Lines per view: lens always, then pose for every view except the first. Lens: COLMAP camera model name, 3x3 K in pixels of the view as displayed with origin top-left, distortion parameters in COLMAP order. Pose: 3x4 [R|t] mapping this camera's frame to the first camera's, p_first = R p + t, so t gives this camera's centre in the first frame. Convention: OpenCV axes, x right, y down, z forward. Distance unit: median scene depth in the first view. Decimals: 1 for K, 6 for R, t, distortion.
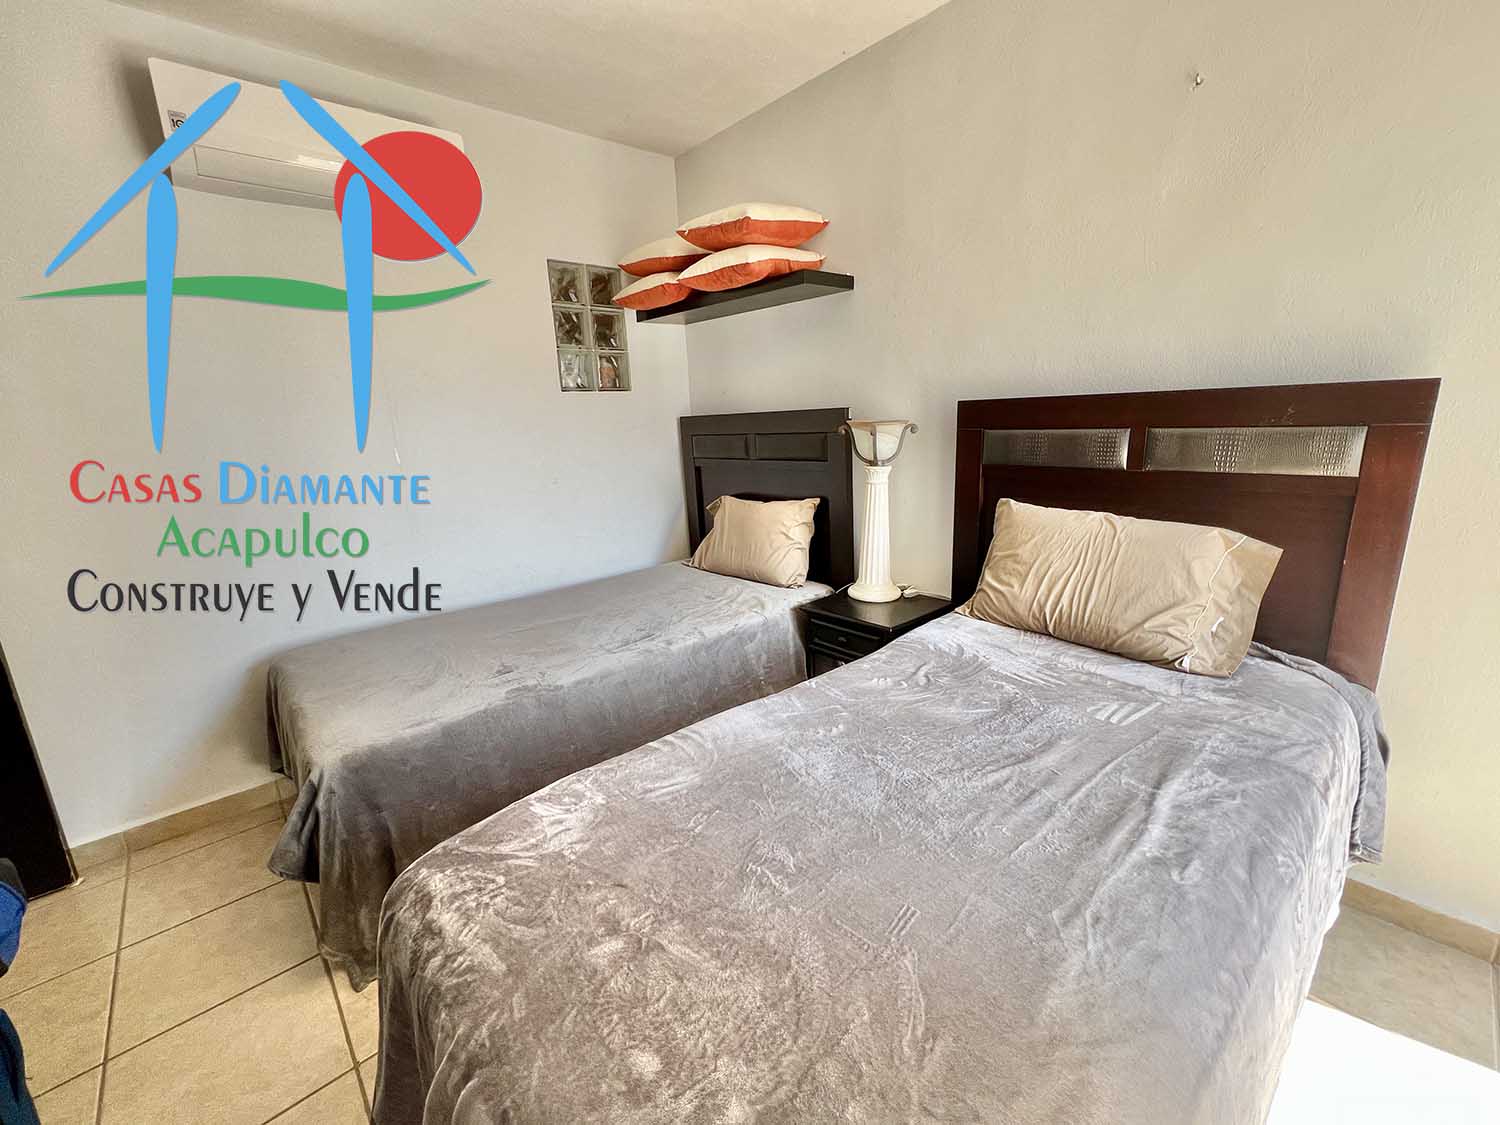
lens RADIAL K [[618.3, 0, 748.8], [0, 618.3, 559.8], [0, 0, 1]] dist [0.002146, 0.000447]
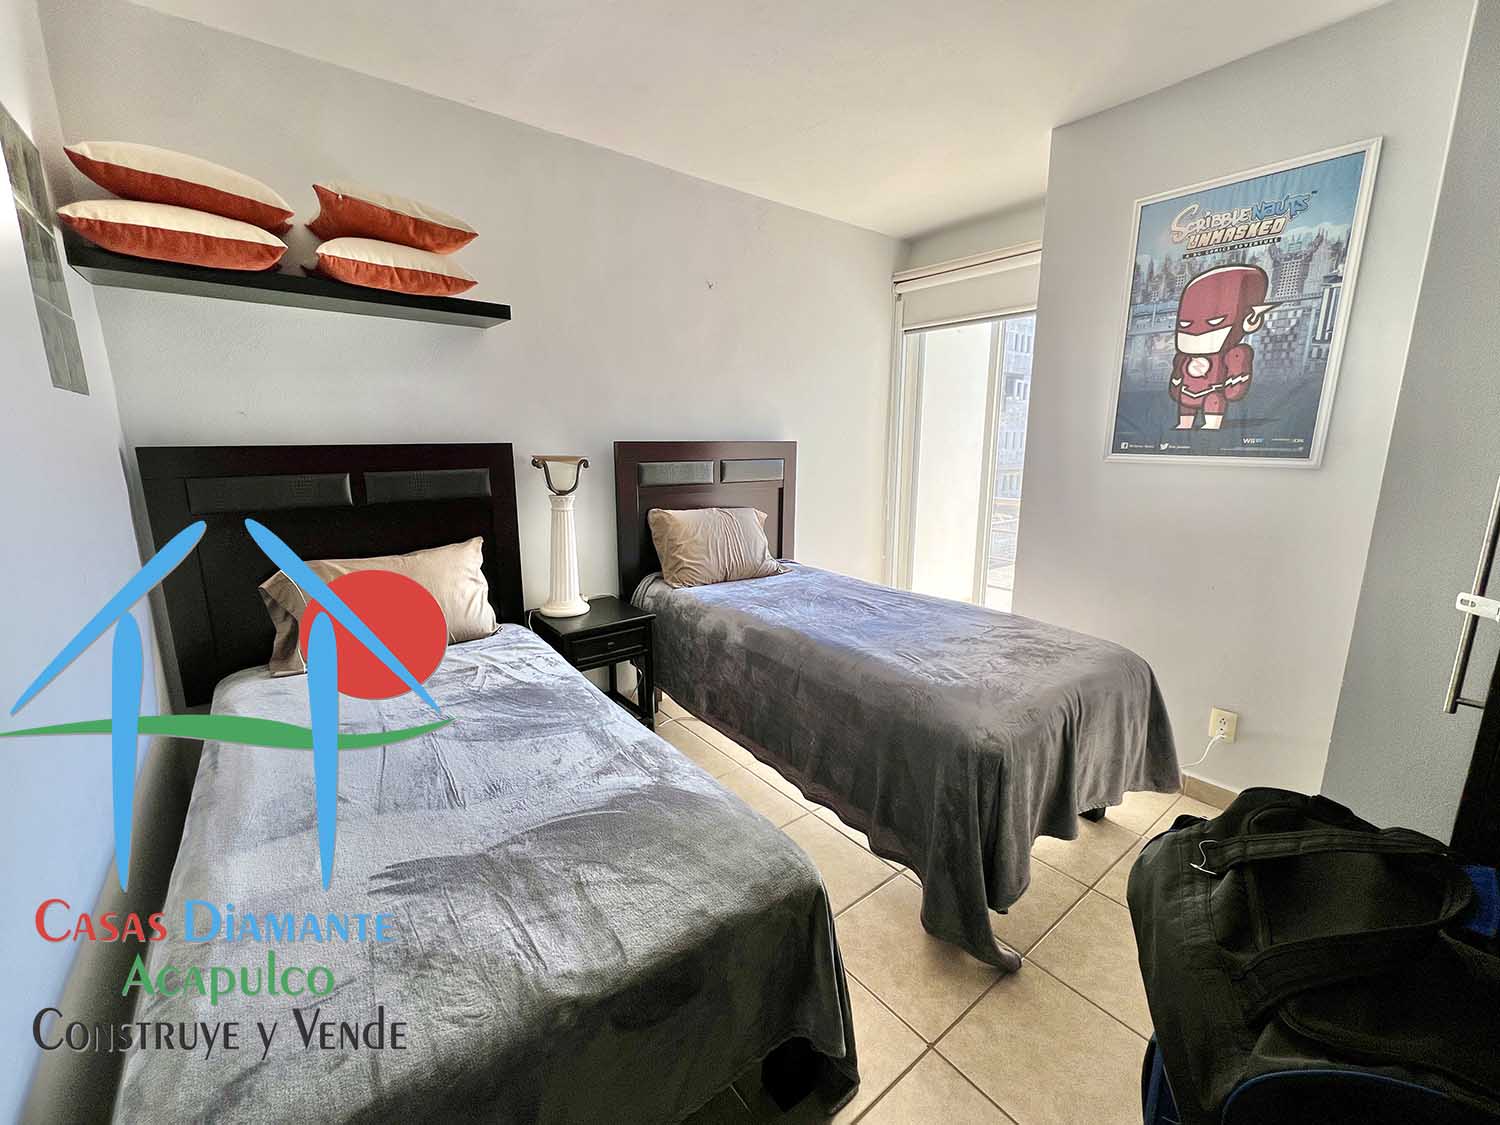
lens RADIAL K [[618.3, 0, 745.9], [0, 618.3, 559.7], [0, 0, 1]] dist [0.002146, 0.000447]
pose [[0.070119, -0.153145, 0.985713, -0.882071], [0.225076, 0.965092, 0.133930, -0.112329], [-0.971815, 0.212469, 0.102140, 0.574002]]
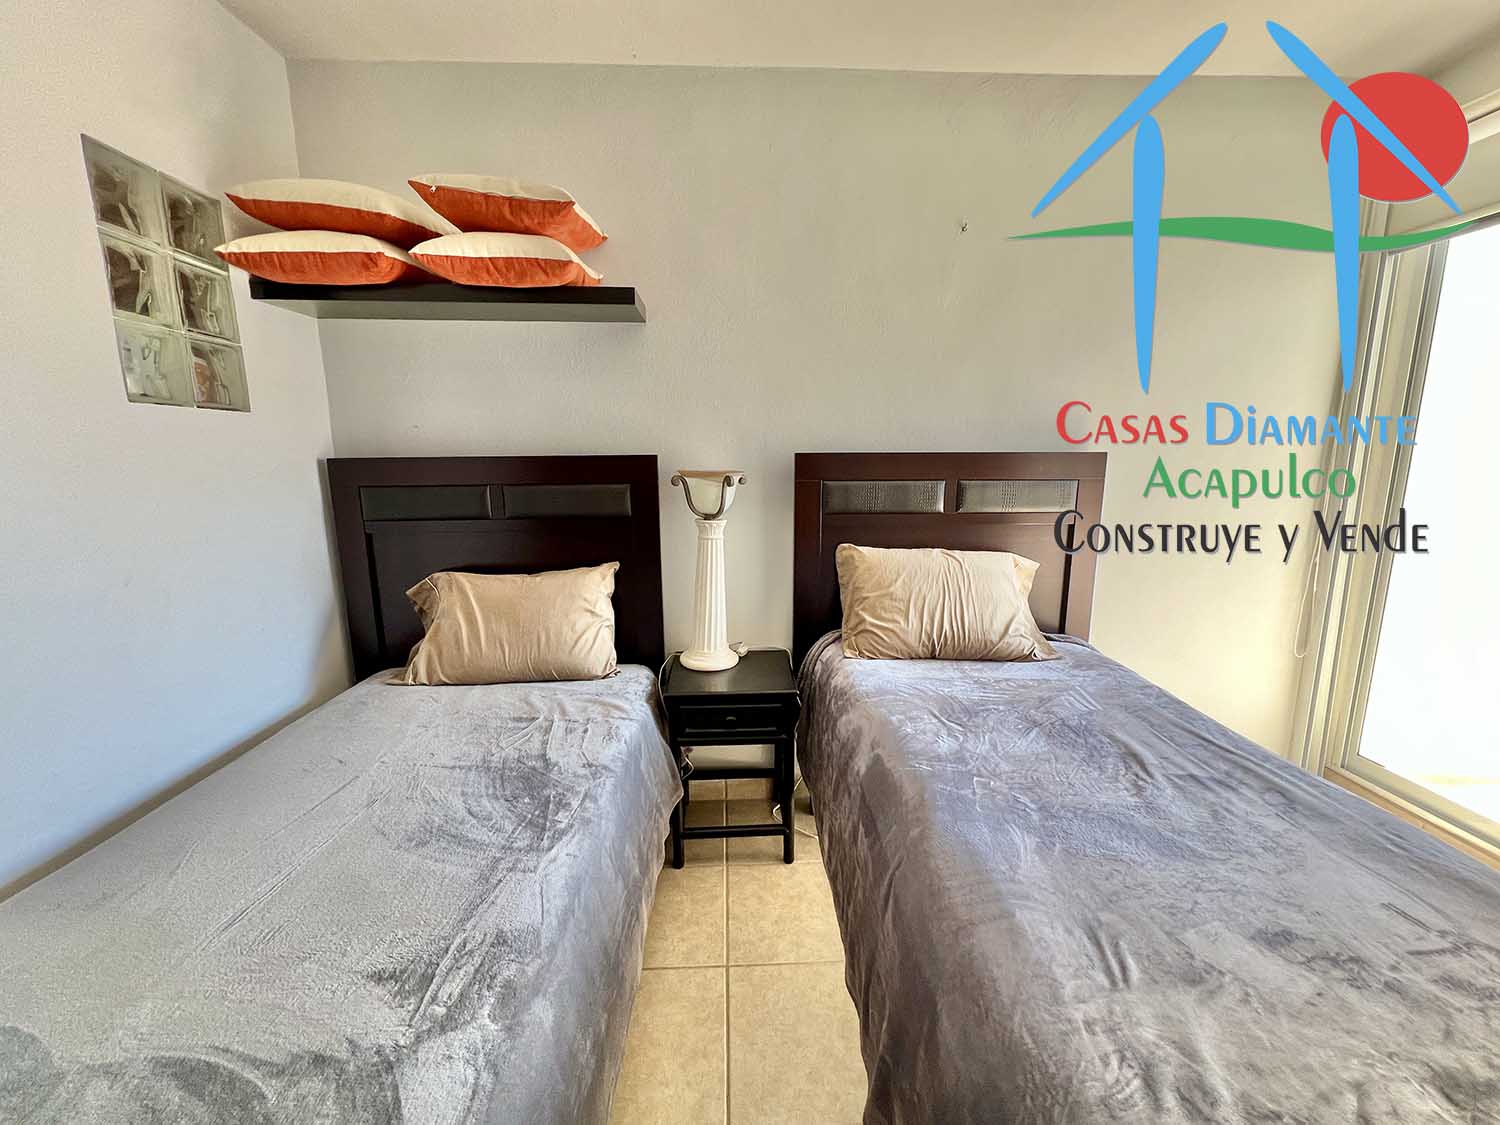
lens RADIAL K [[618.3, 0, 748.4], [0, 618.3, 559.7], [0, 0, 1]] dist [0.002146, 0.000447]
pose [[0.642839, -0.093246, 0.760304, -0.445061], [0.153021, 0.988189, -0.008184, -0.076729], [-0.750561, 0.121604, 0.649515, 0.370313]]
